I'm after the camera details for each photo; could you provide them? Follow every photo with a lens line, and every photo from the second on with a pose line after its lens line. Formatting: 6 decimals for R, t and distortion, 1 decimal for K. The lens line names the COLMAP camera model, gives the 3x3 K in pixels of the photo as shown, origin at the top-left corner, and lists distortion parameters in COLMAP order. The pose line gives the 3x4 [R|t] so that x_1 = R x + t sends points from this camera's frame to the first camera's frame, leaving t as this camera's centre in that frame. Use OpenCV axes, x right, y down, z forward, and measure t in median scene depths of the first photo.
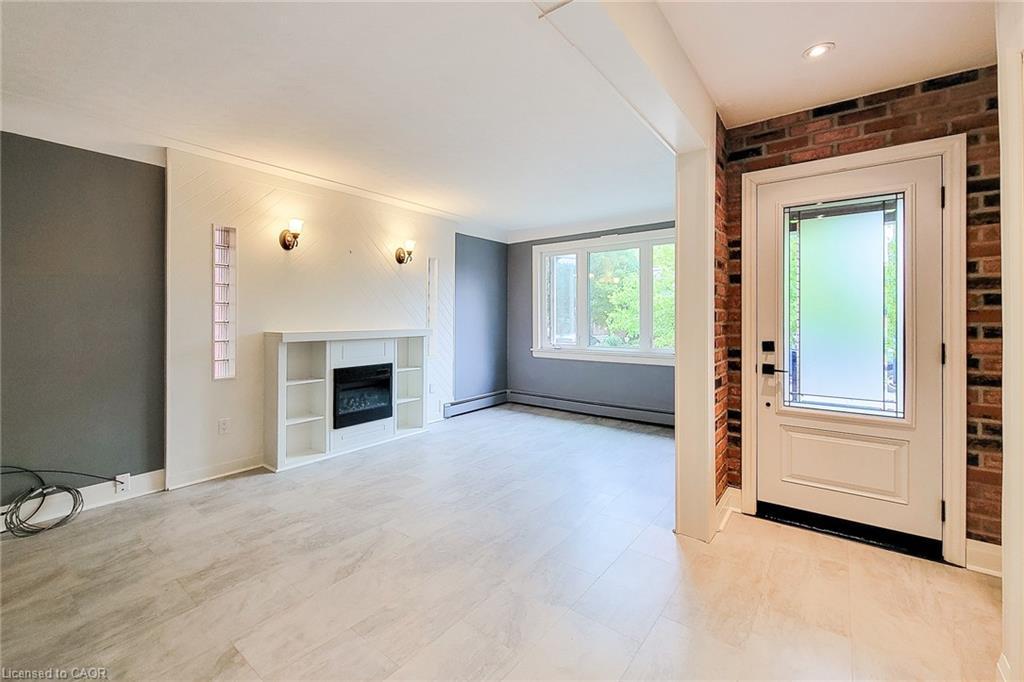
lens RADIAL K [[438.7, 0, 504.6], [0, 438.7, 312.0], [0, 0, 1]] dist [0.002258, 0.001061]
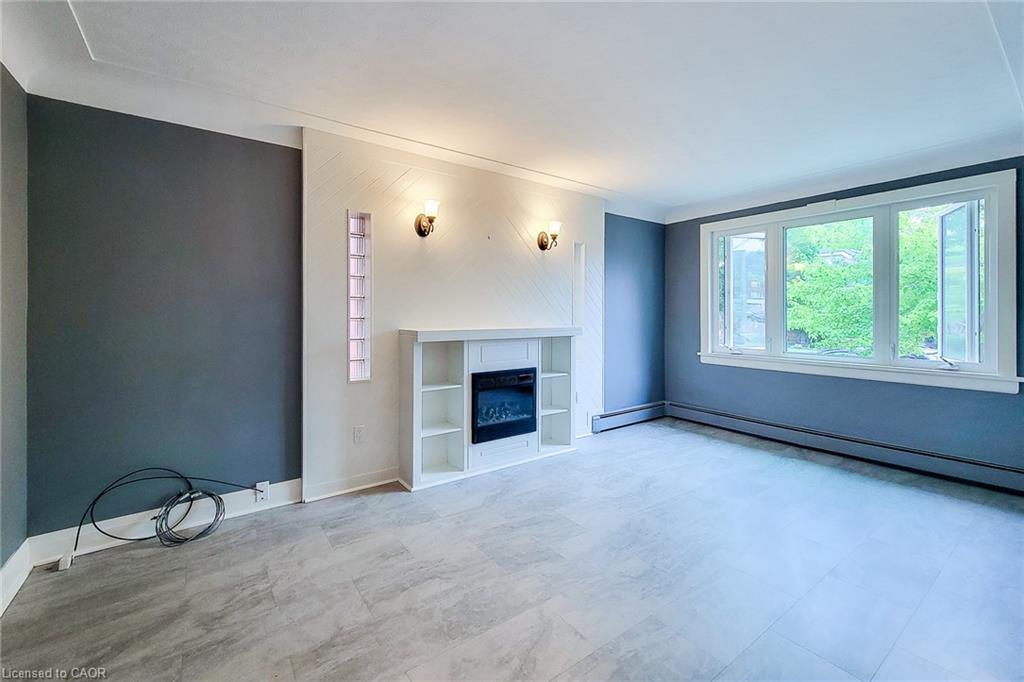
lens RADIAL K [[430.5, 0, 489.5], [0, 430.5, 312.1], [0, 0, 1]] dist [-0.001400, -0.000159]
pose [[0.952036, 0.003153, -0.305970, -0.107710], [0.000540, 0.999928, 0.011985, -0.000129], [0.305985, -0.011575, 0.951966, 0.228480]]
